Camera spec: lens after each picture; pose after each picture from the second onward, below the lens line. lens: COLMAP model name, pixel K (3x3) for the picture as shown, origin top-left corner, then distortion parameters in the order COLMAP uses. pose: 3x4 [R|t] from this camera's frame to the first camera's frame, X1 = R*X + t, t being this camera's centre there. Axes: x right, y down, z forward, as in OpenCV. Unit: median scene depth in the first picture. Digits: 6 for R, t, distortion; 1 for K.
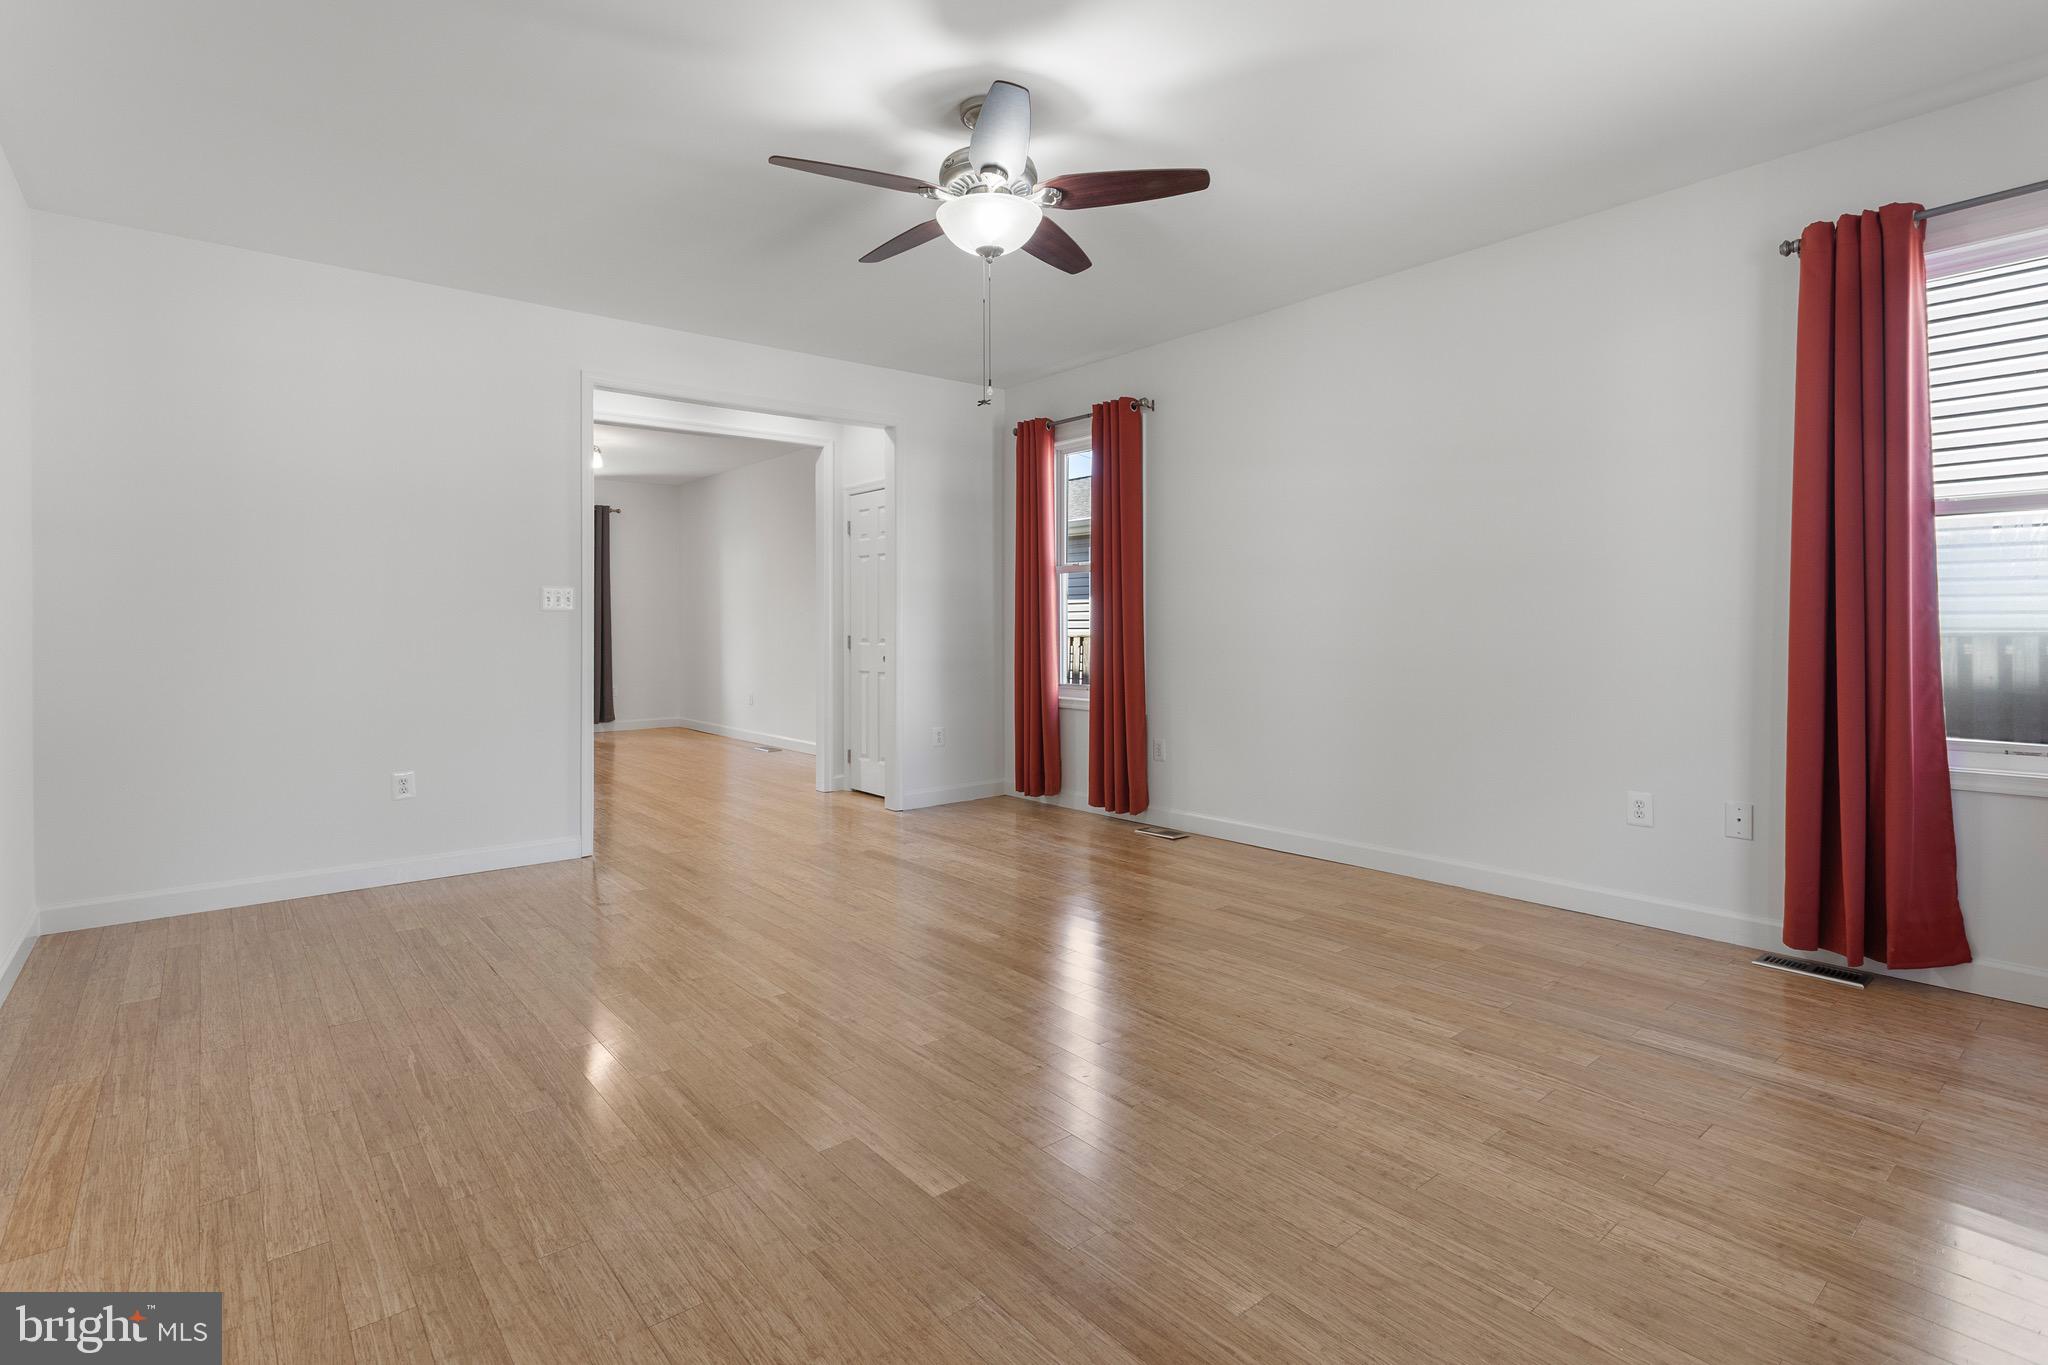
lens RADIAL K [[993.1, 0, 1022.3], [0, 993.1, 625.2], [0, 0, 1]] dist [0.001683, 0.000530]
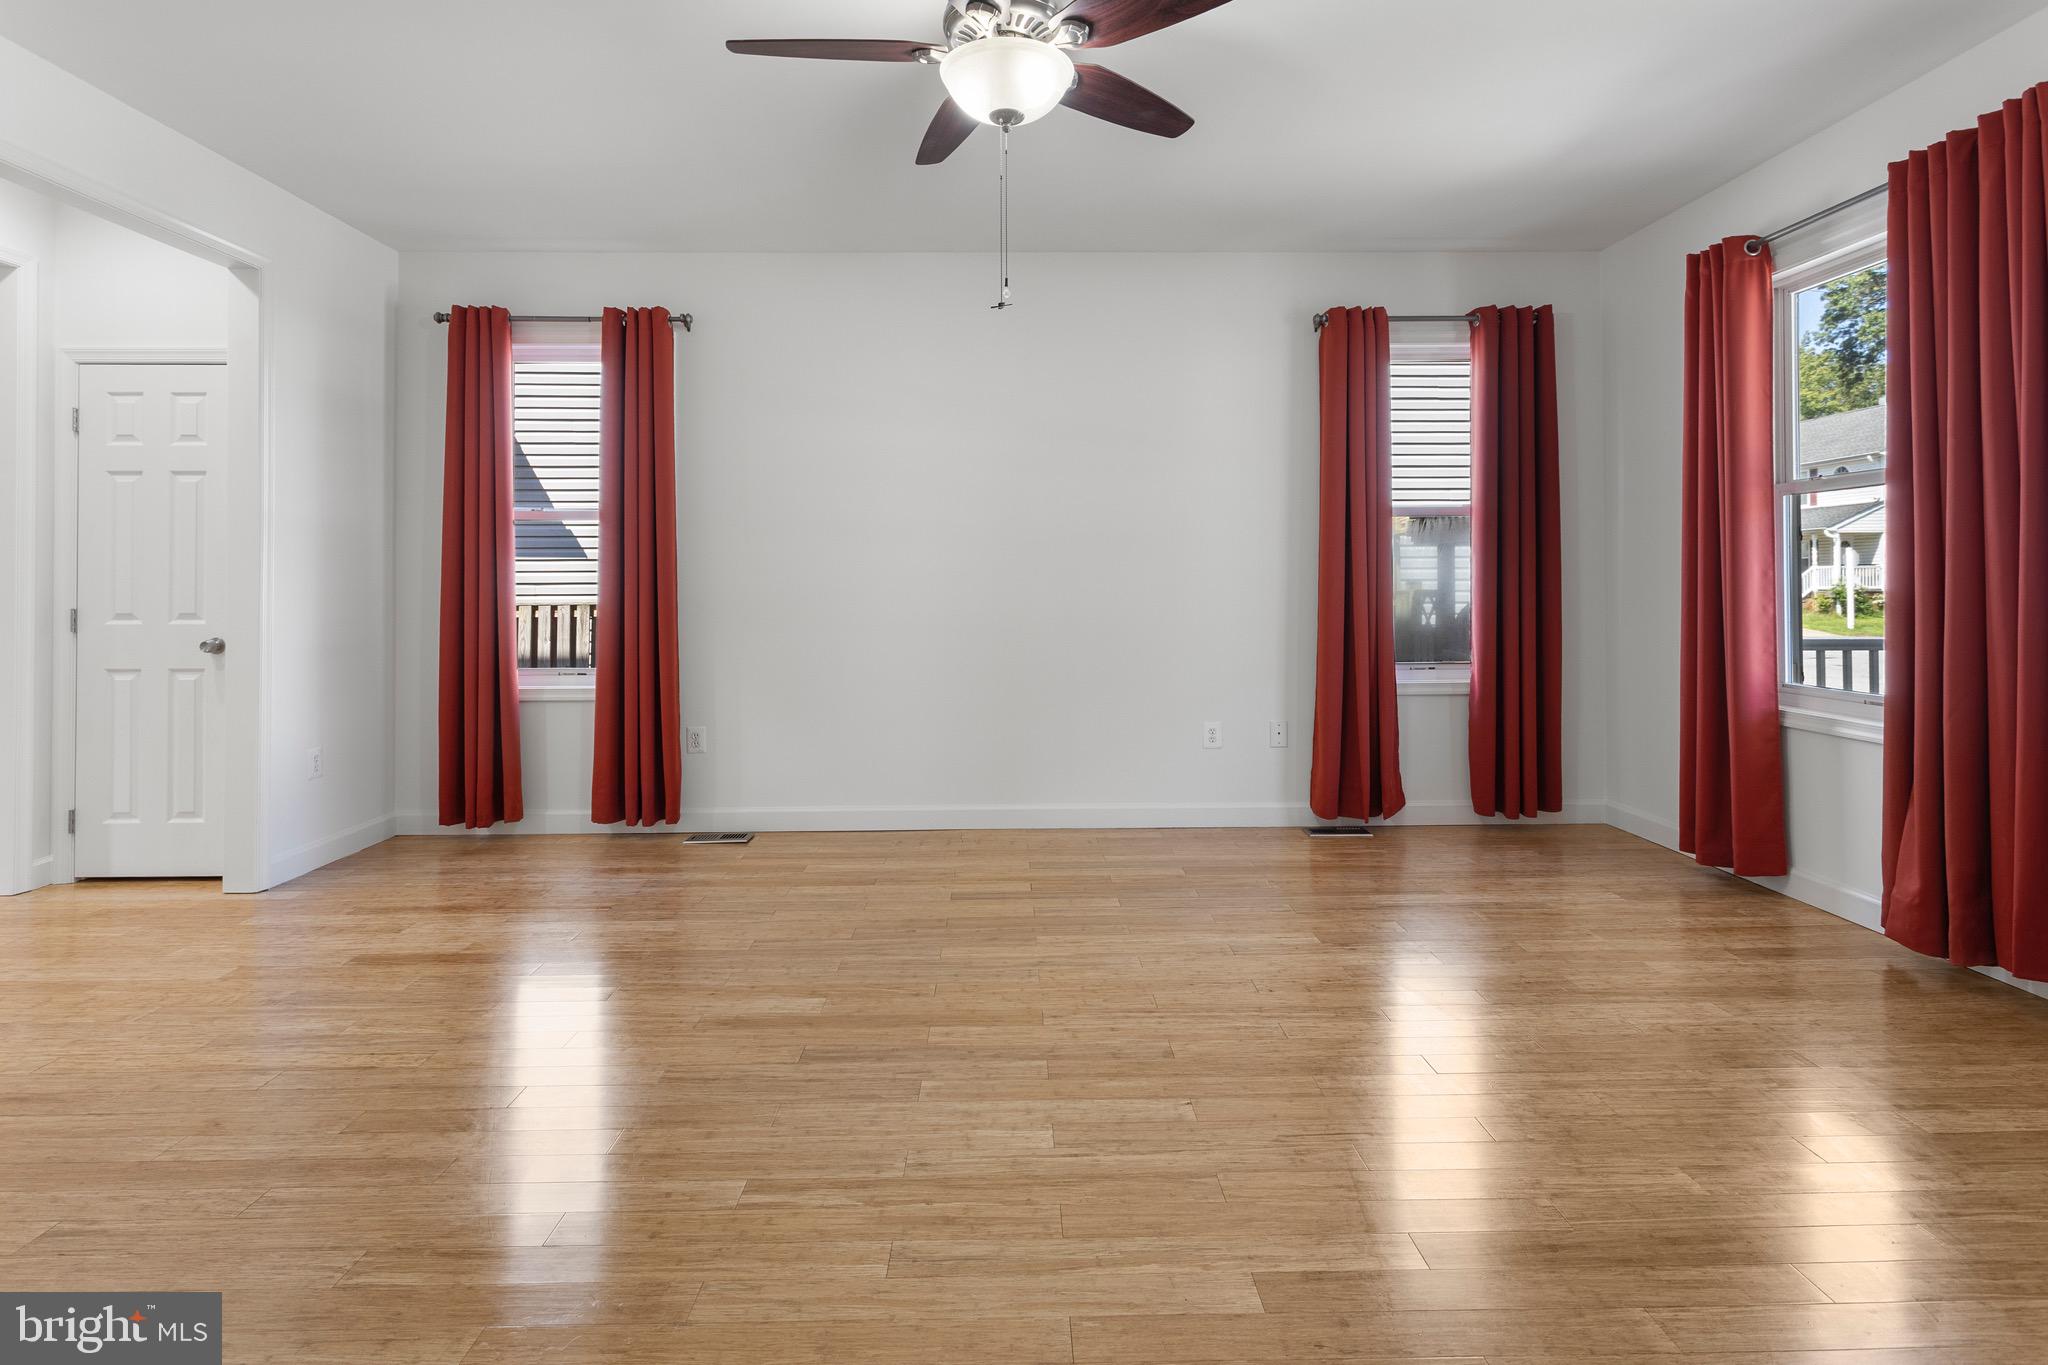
lens RADIAL K [[999.6, 0, 1022.6], [0, 999.6, 581.1], [0, 0, 1]] dist [0.000547, 0.000770]
pose [[0.623715, 0.006401, 0.781625, -0.555673], [0.001545, 0.999954, -0.009422, 0.001541], [-0.781650, 0.007084, 0.623677, 0.424229]]
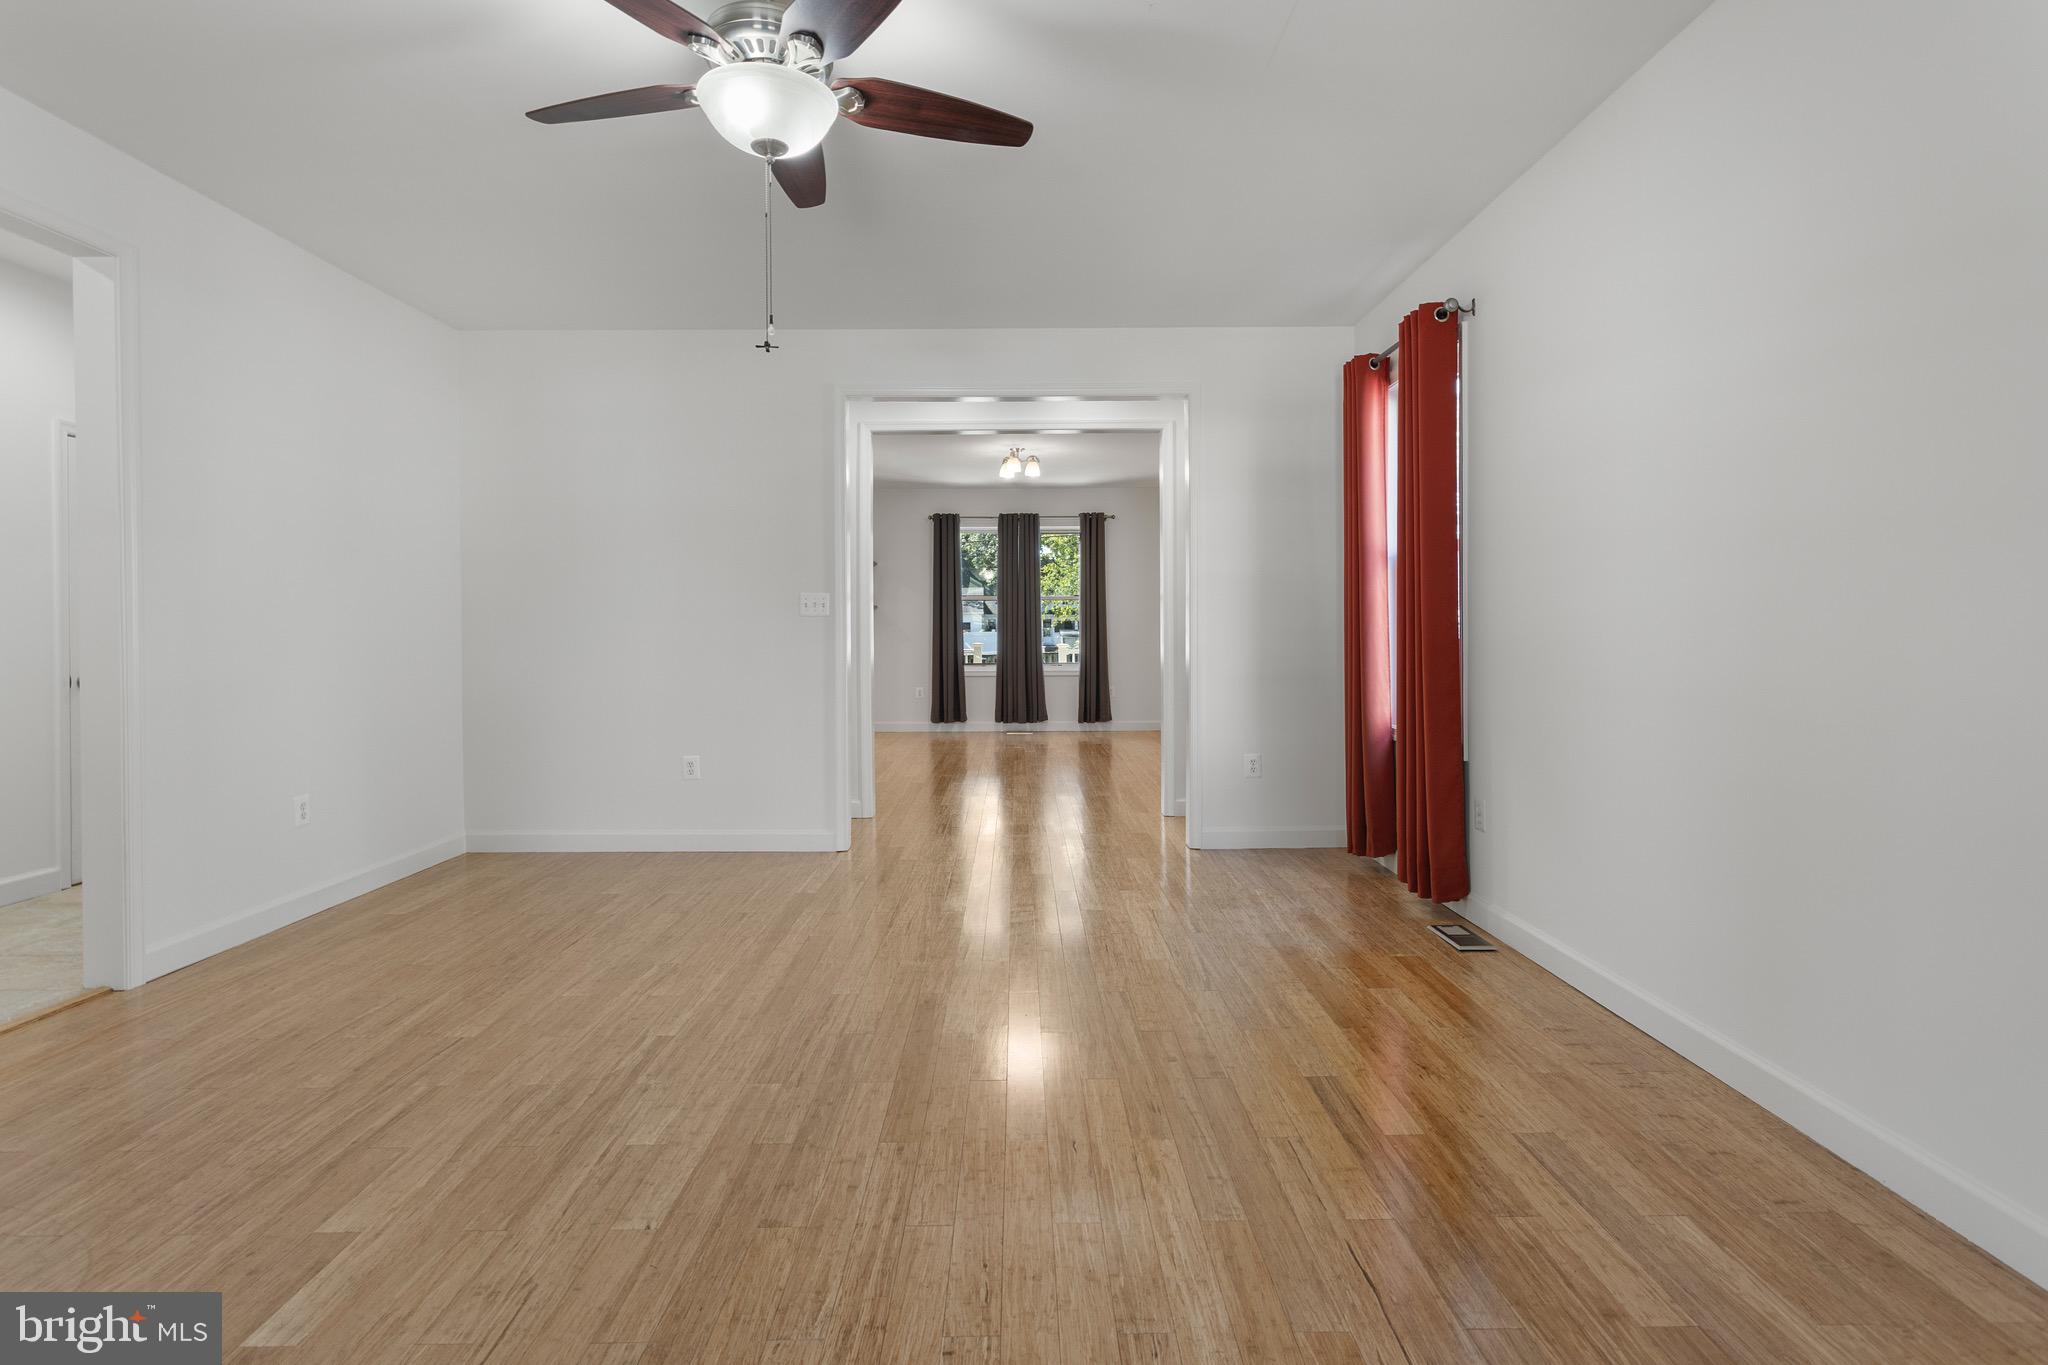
lens RADIAL K [[993.1, 0, 1022.3], [0, 993.1, 625.2], [0, 0, 1]] dist [0.001683, 0.000530]
pose [[0.773333, -0.001648, -0.633997, 0.522045], [-0.000011, 0.999997, -0.002612, -0.001659], [0.633999, 0.002027, 0.773331, 0.447896]]
